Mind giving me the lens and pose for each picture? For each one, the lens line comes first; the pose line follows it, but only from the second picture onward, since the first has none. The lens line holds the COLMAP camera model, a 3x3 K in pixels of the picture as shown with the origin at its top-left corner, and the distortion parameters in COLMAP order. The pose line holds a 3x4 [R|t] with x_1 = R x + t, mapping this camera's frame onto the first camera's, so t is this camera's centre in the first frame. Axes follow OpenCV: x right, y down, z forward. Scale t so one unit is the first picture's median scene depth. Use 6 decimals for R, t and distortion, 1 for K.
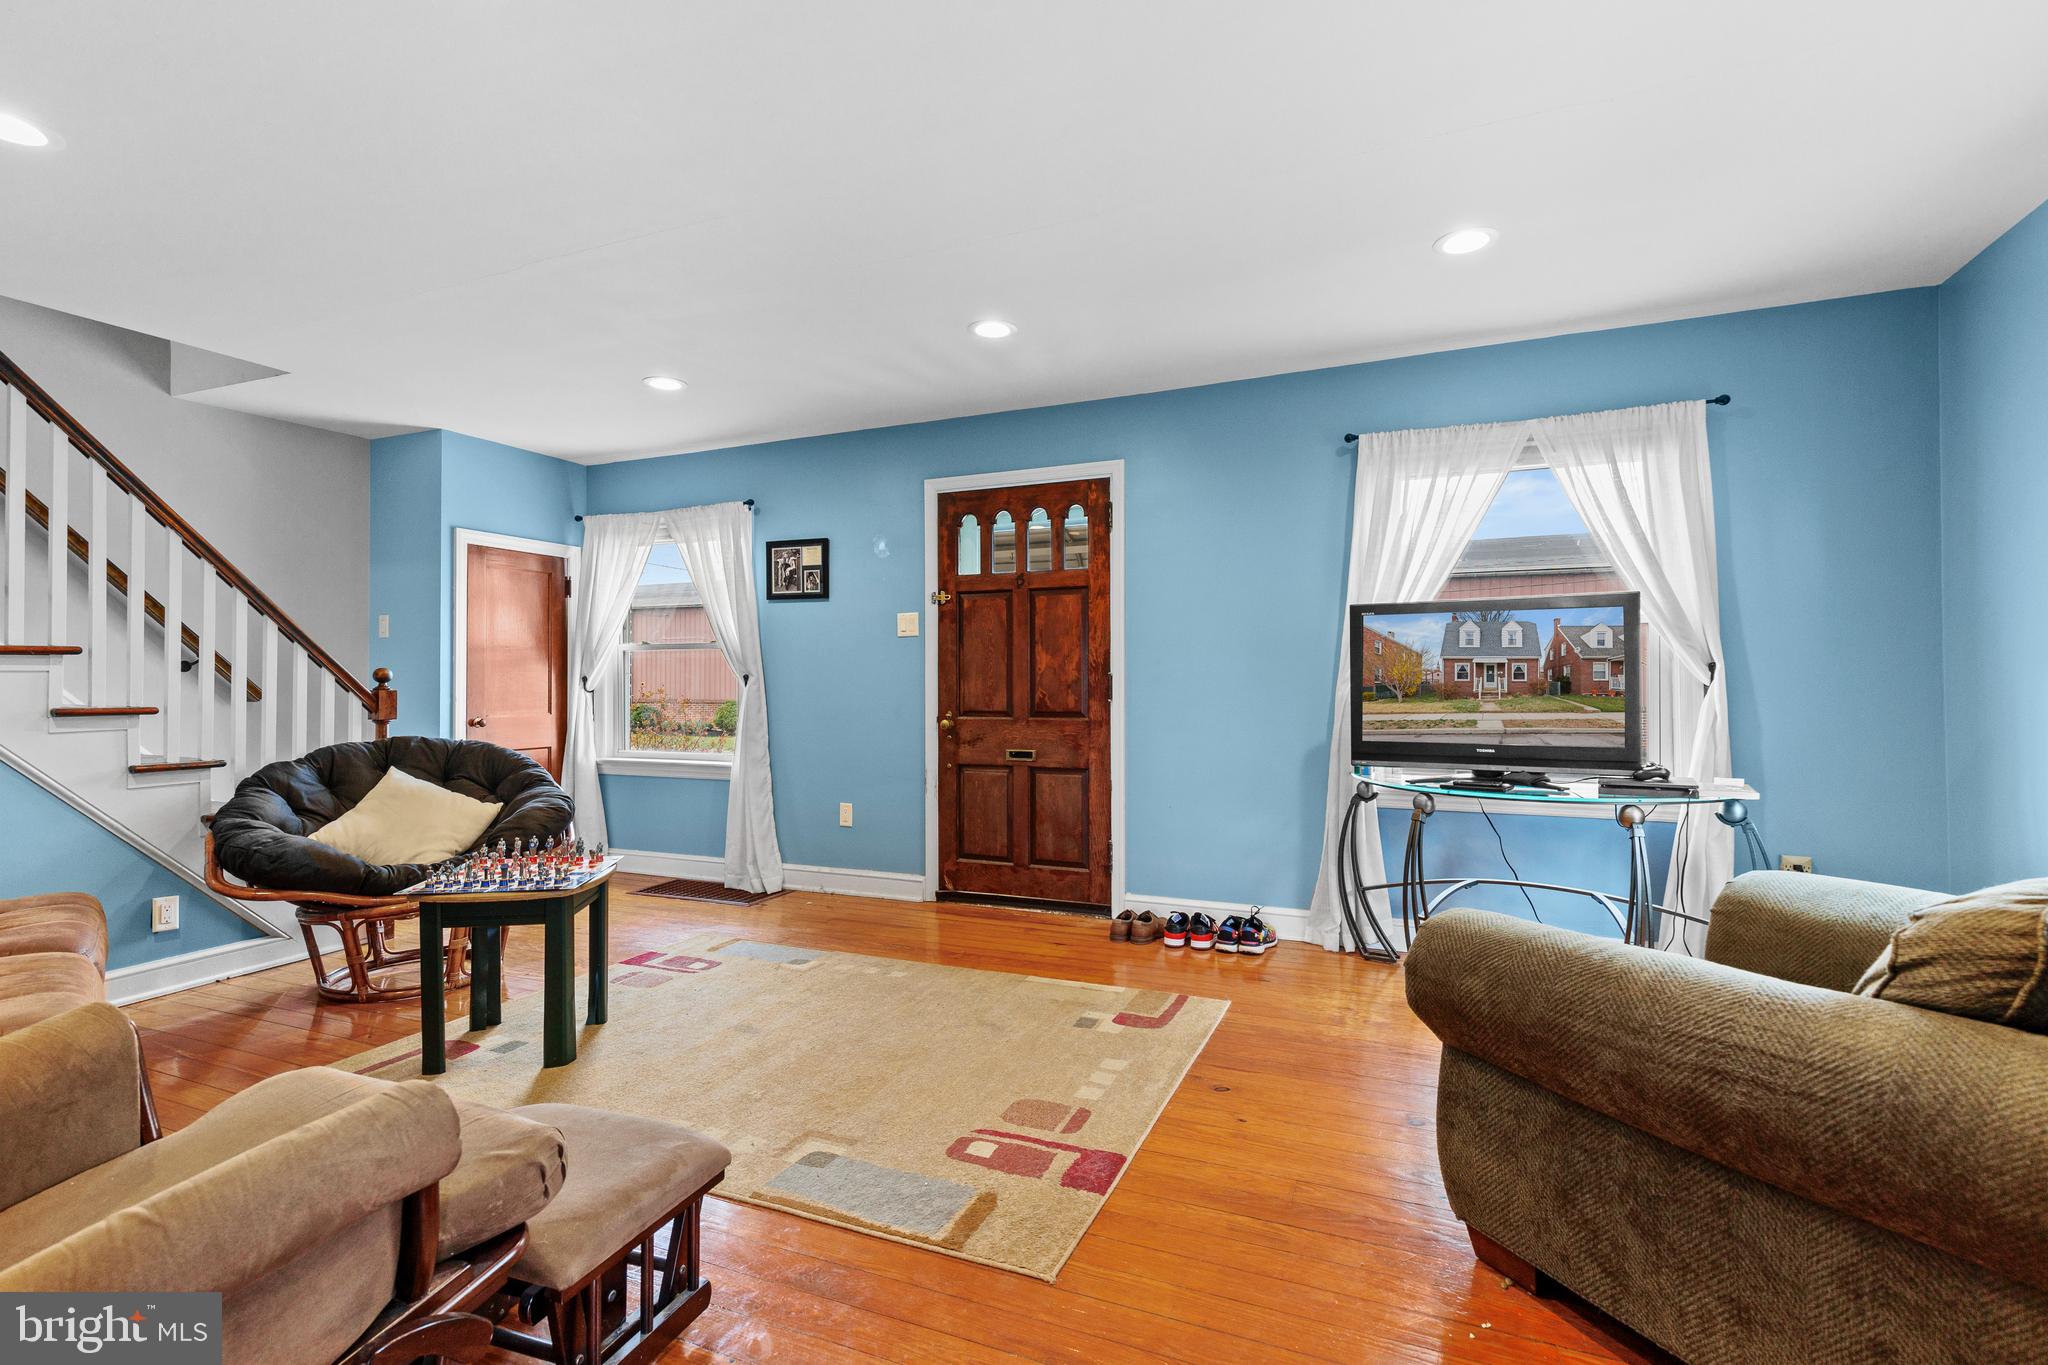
lens RADIAL K [[920.6, 0, 1043.8], [0, 920.6, 675.7], [0, 0, 1]] dist [0.004780, -0.000648]
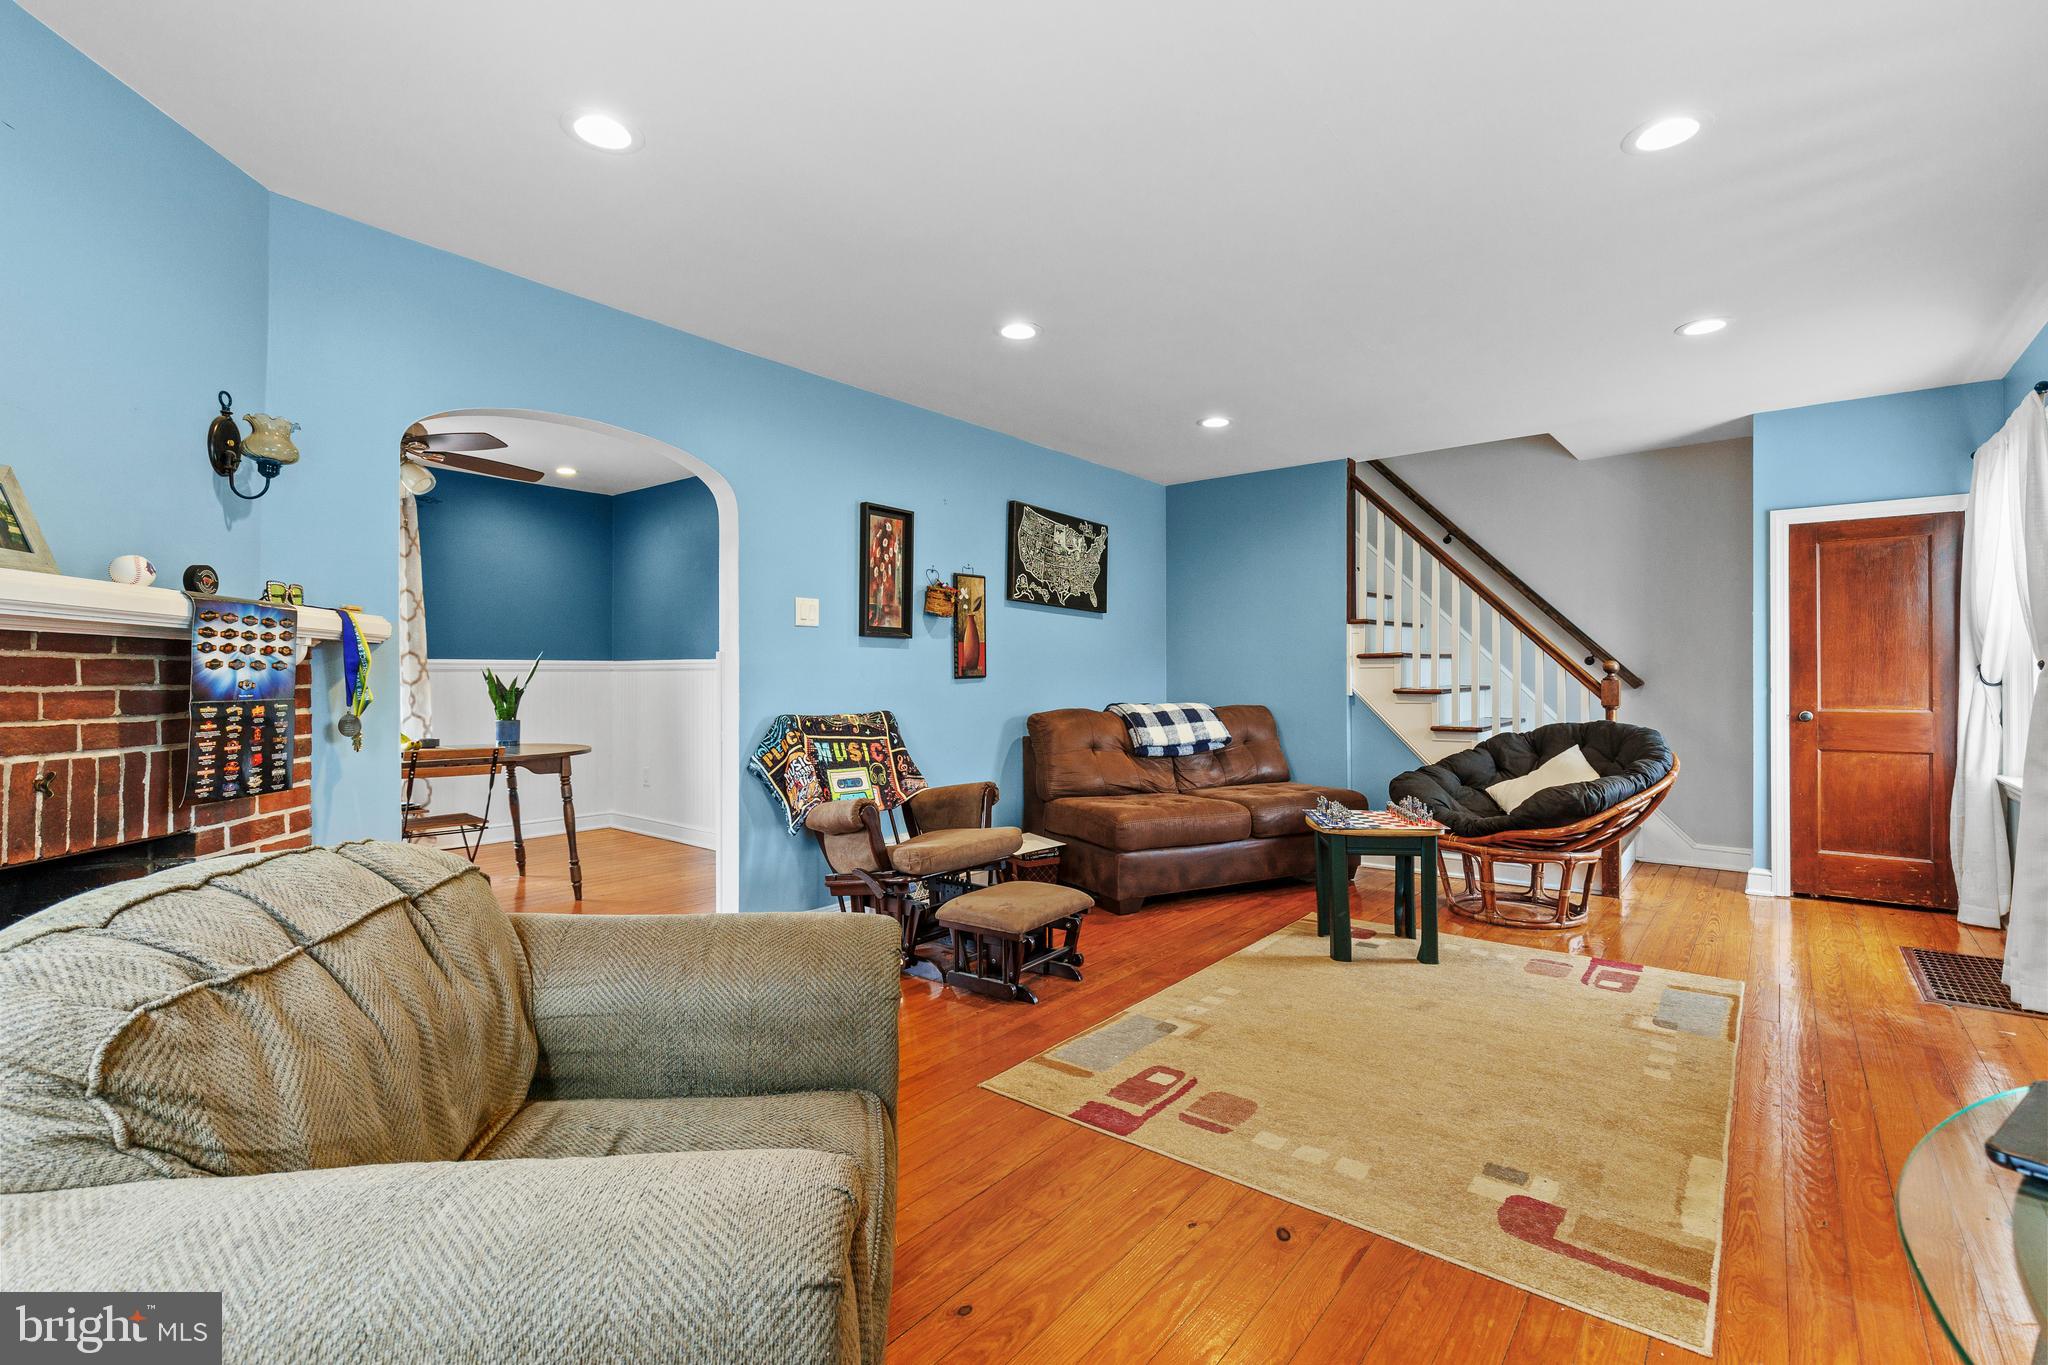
lens RADIAL K [[920.6, 0, 1031.2], [0, 920.6, 677.1], [0, 0, 1]] dist [0.004780, -0.000648]
pose [[-0.276460, 0.003806, -0.961018, 0.934300], [0.010921, 0.999940, 0.000819, 0.006275], [0.960963, -0.010269, -0.276485, 1.003073]]
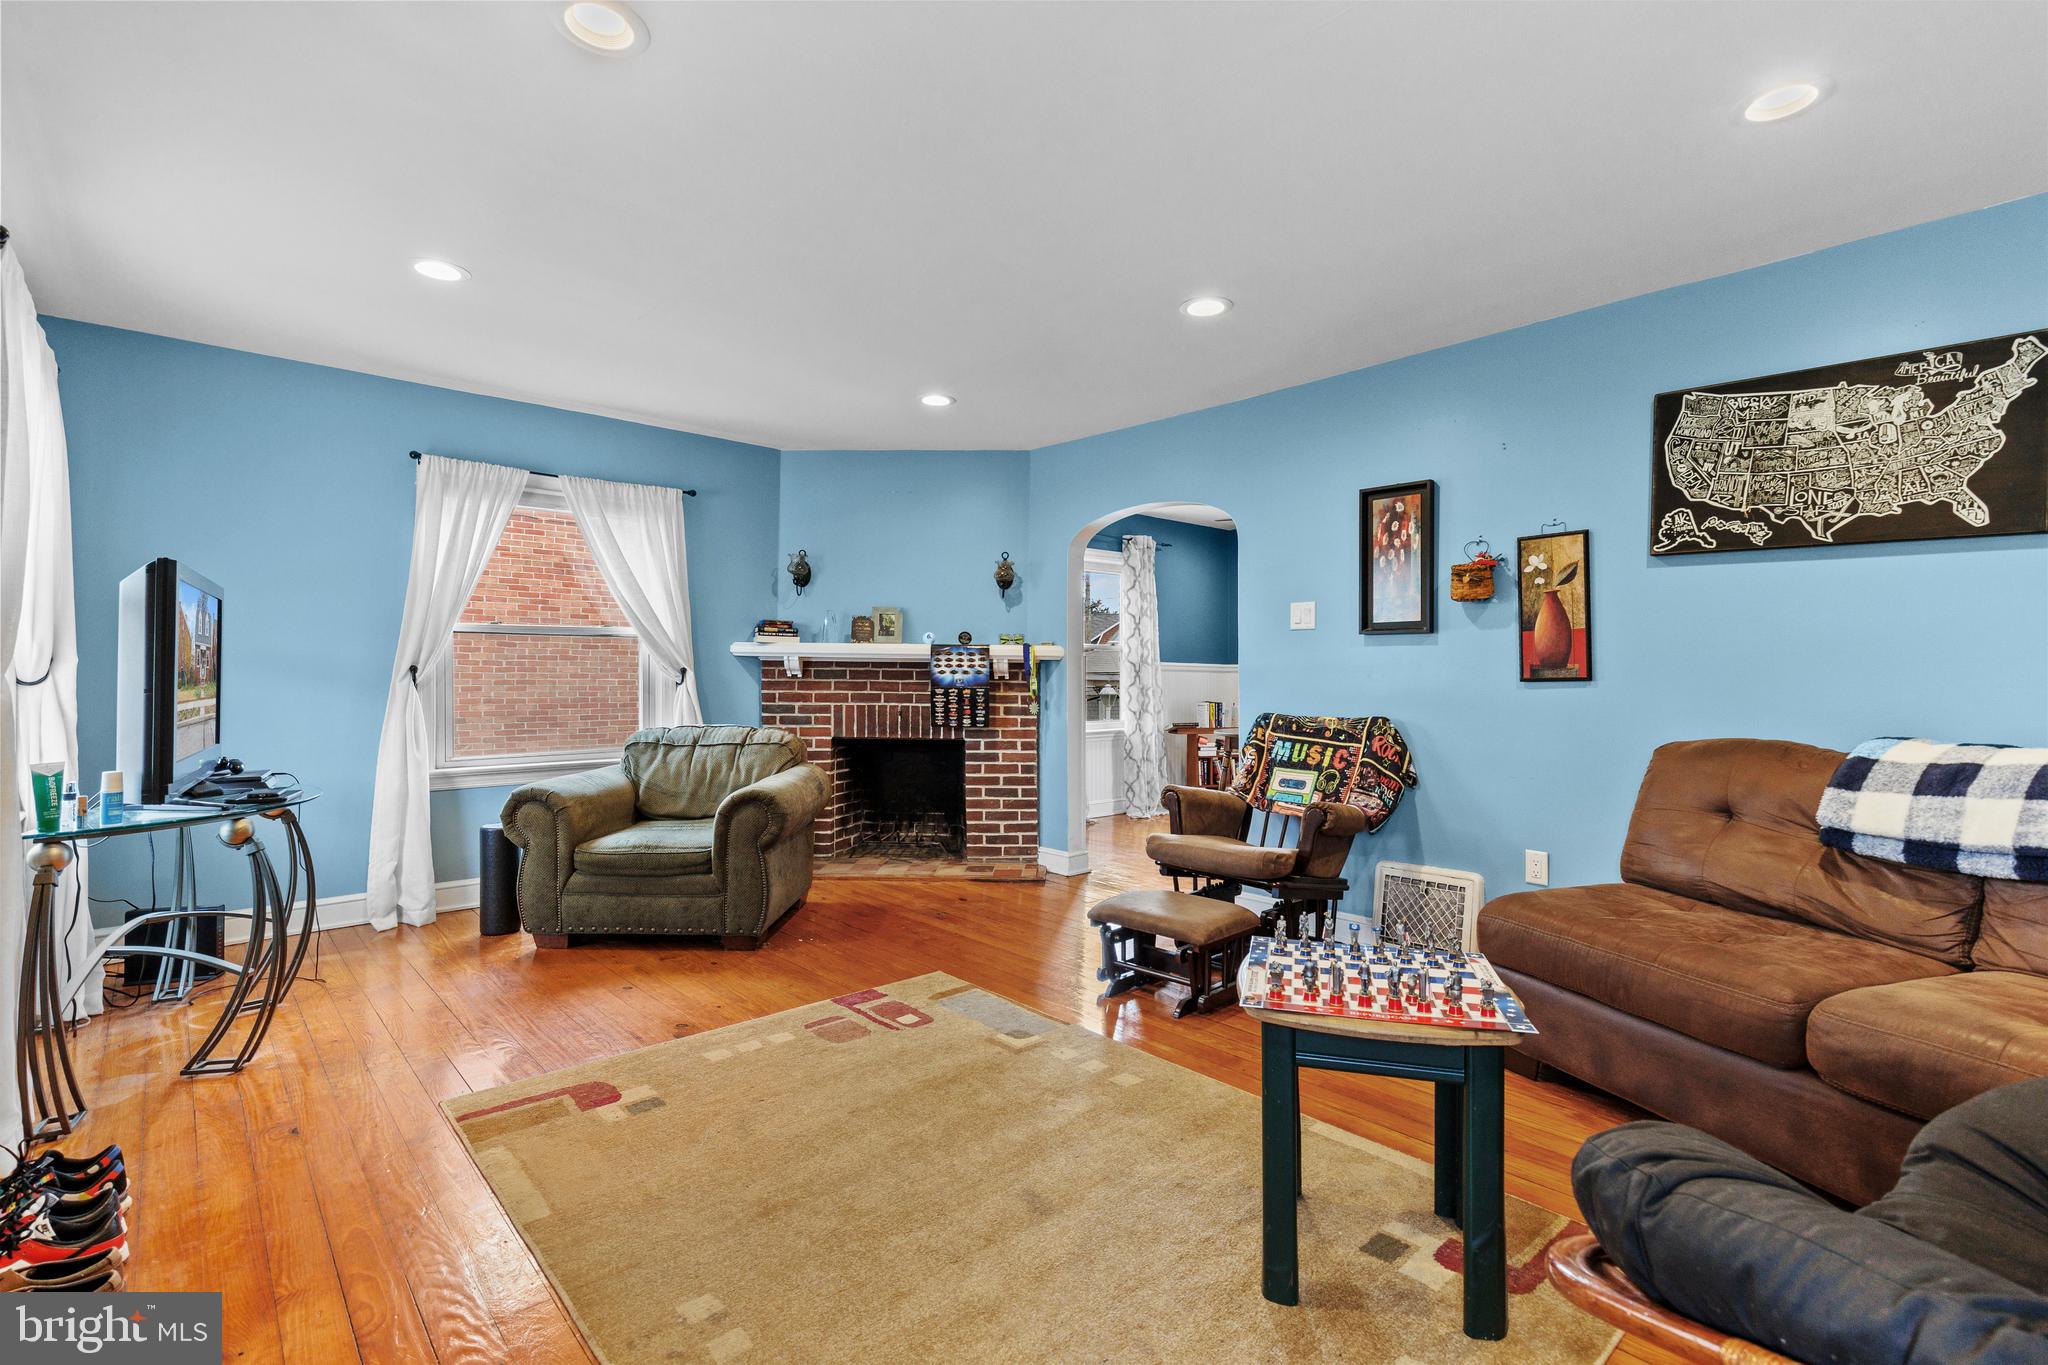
lens RADIAL K [[920.6, 0, 1041.1], [0, 920.6, 674.9], [0, 0, 1]] dist [0.004780, -0.000648]
pose [[-0.912623, 0.001972, 0.408796, -0.690170], [-0.003630, 0.999910, -0.012927, 0.019489], [-0.408785, -0.013281, -0.912534, 1.862455]]
